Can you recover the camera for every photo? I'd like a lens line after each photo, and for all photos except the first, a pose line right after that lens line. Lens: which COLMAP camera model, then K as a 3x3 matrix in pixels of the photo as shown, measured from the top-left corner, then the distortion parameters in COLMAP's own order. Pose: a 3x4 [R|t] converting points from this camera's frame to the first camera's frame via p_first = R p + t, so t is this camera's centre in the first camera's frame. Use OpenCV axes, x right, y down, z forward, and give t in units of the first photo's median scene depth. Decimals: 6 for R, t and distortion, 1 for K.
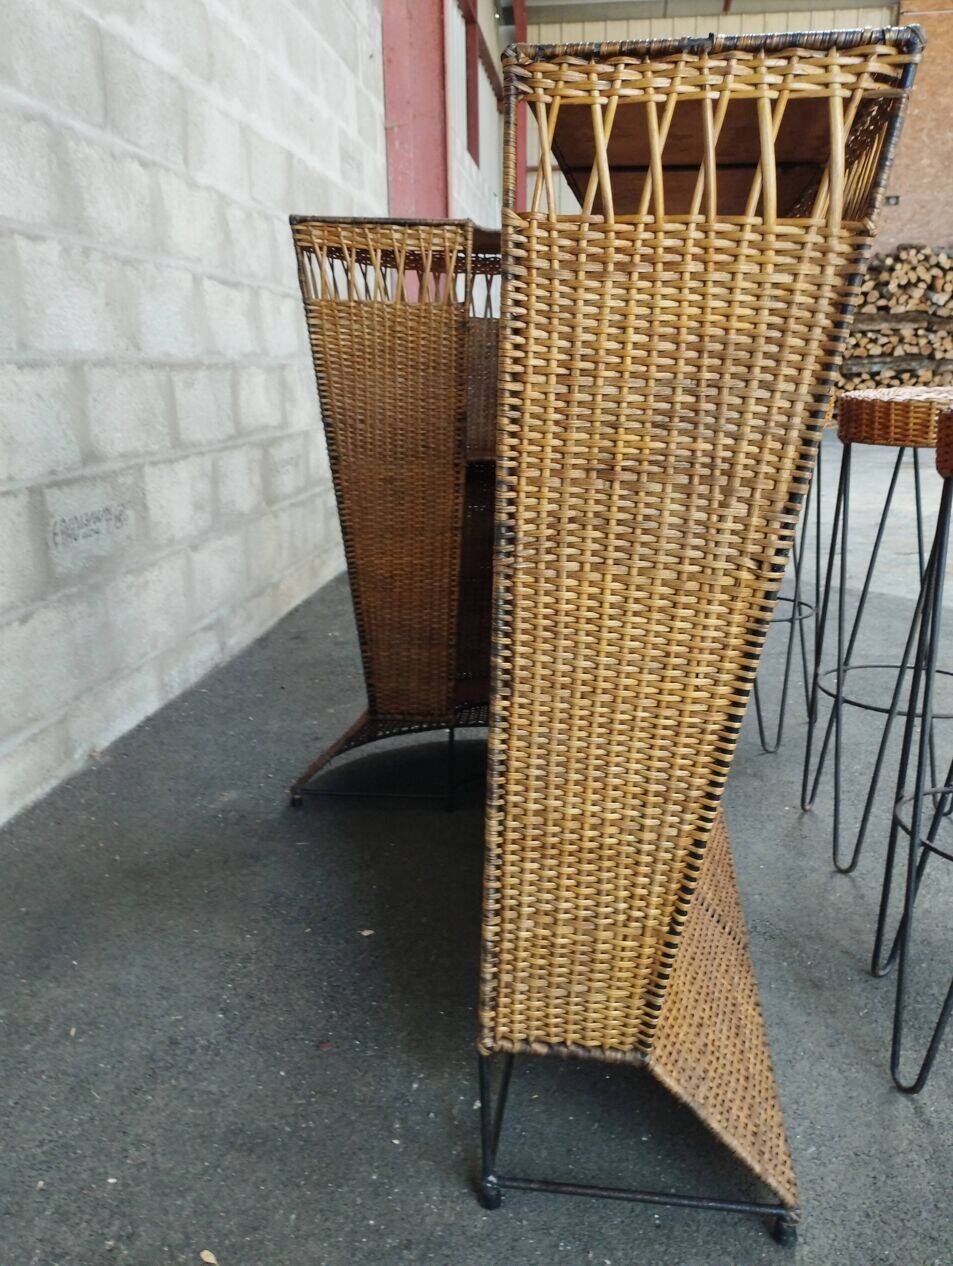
lens RADIAL K [[1050.9, 0, 472.1], [0, 1050.9, 632.1], [0, 0, 1]] dist [0.096477, -0.122988]
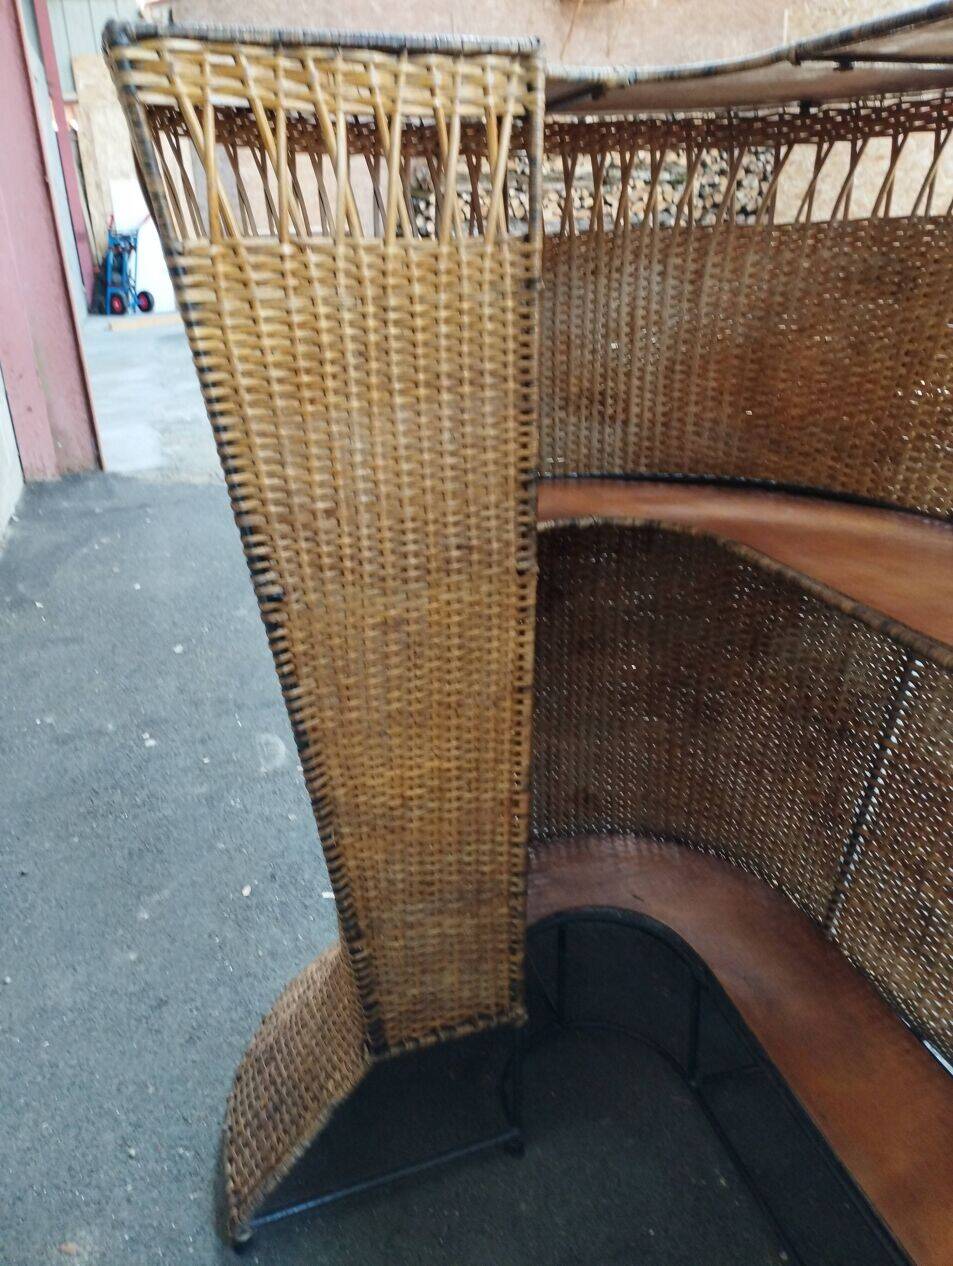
lens RADIAL K [[1050.9, 0, 474.8], [0, 1050.9, 628.7], [0, 0, 1]] dist [0.096477, -0.122988]
pose [[0.914137, -0.175396, 0.365500, -0.224476], [0.131391, 0.981081, 0.142184, -0.210905], [-0.383523, -0.081952, 0.919888, 0.567498]]
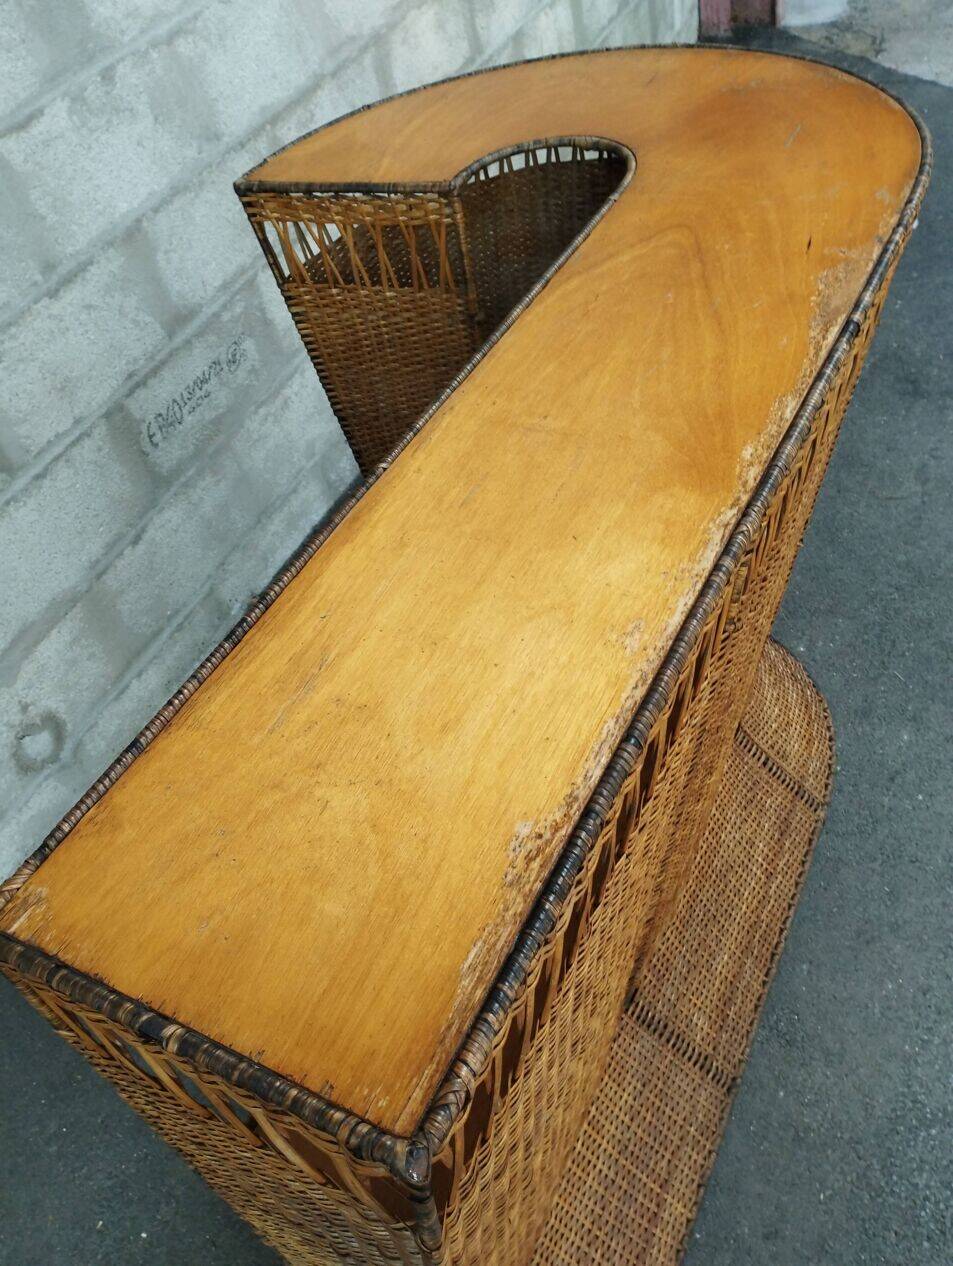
lens RADIAL K [[1050.9, 0, 464.0], [0, 1050.9, 639.5], [0, 0, 1]] dist [0.096477, -0.122988]
pose [[0.932242, 0.100437, -0.347616, 0.267810], [0.103874, 0.845979, 0.523001, -0.486402], [0.346604, -0.523672, 0.778224, 0.298160]]
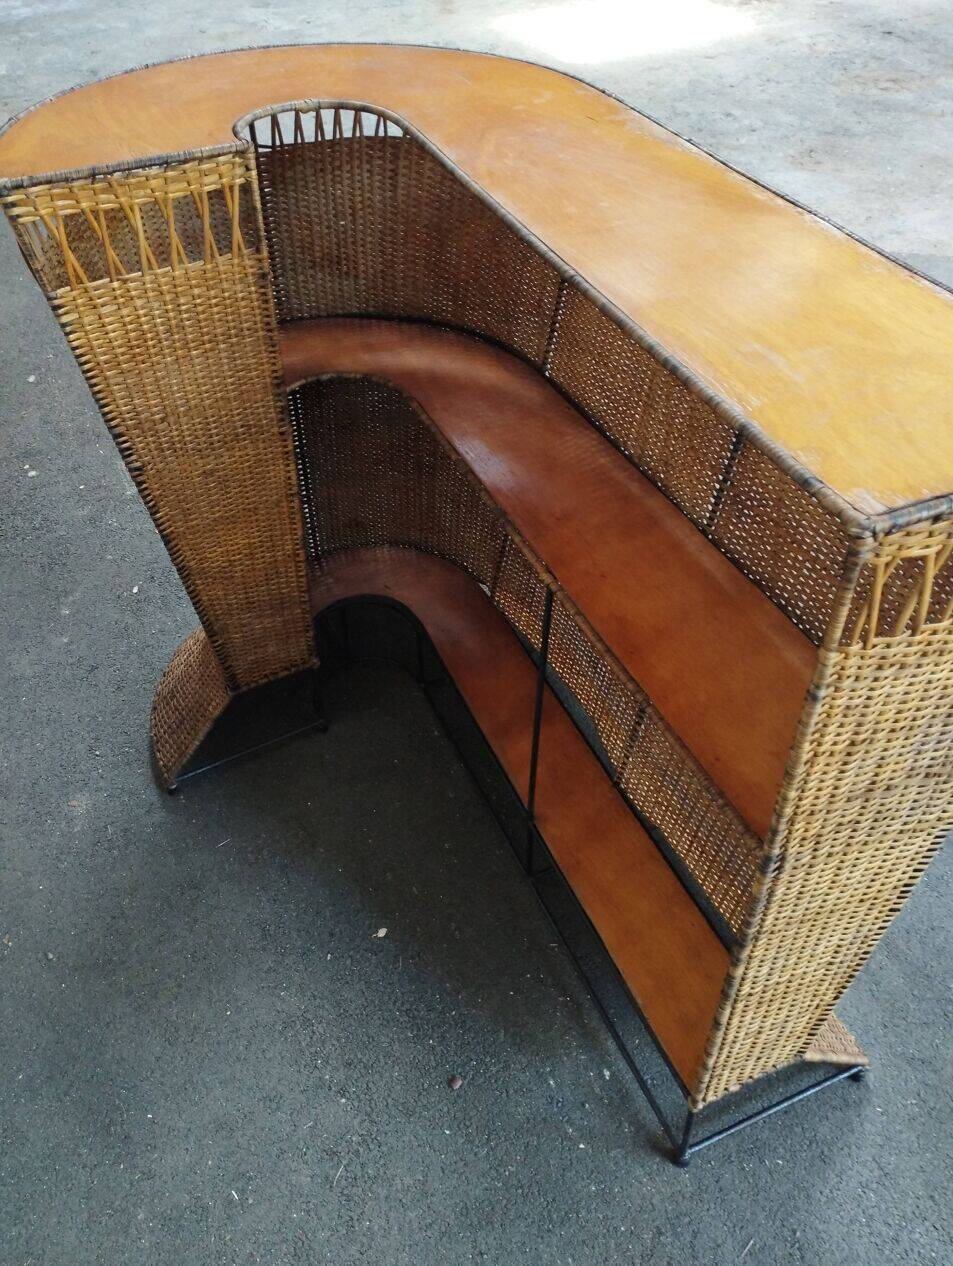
lens RADIAL K [[1050.9, 0, 483.7], [0, 1050.9, 640.1], [0, 0, 1]] dist [0.096477, -0.122988]
pose [[0.843141, -0.376981, 0.383405, -0.273399], [0.146341, 0.847023, 0.511015, -0.439400], [-0.517395, -0.374750, 0.769327, 0.204975]]
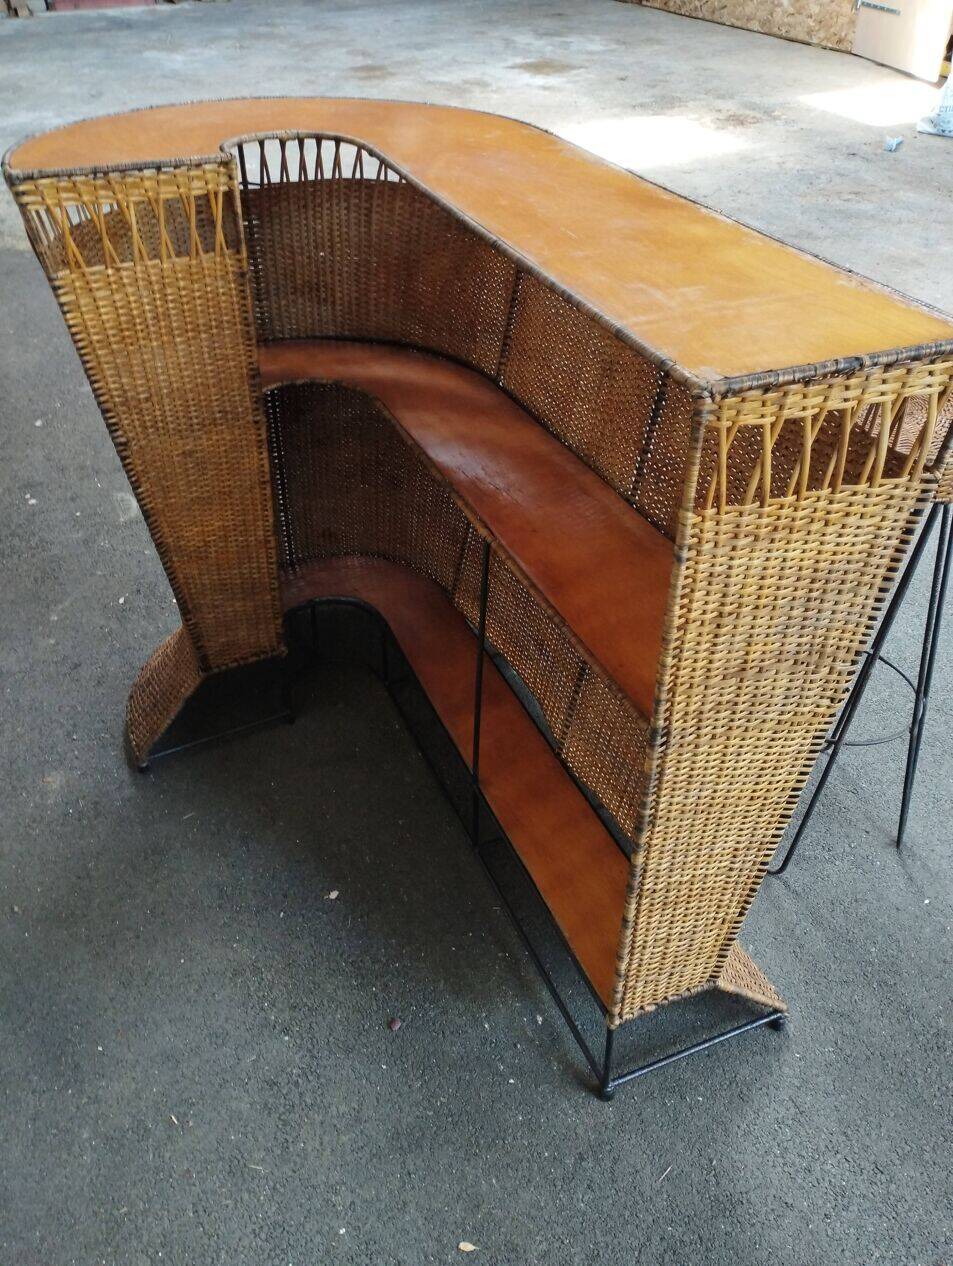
lens RADIAL K [[1050.9, 0, 486.8], [0, 1050.9, 639.0], [0, 0, 1]] dist [0.096477, -0.122988]
pose [[0.848977, -0.317269, 0.422586, -0.307420], [0.127975, 0.899340, 0.418103, -0.361414], [-0.512700, -0.300880, 0.804121, 0.082008]]
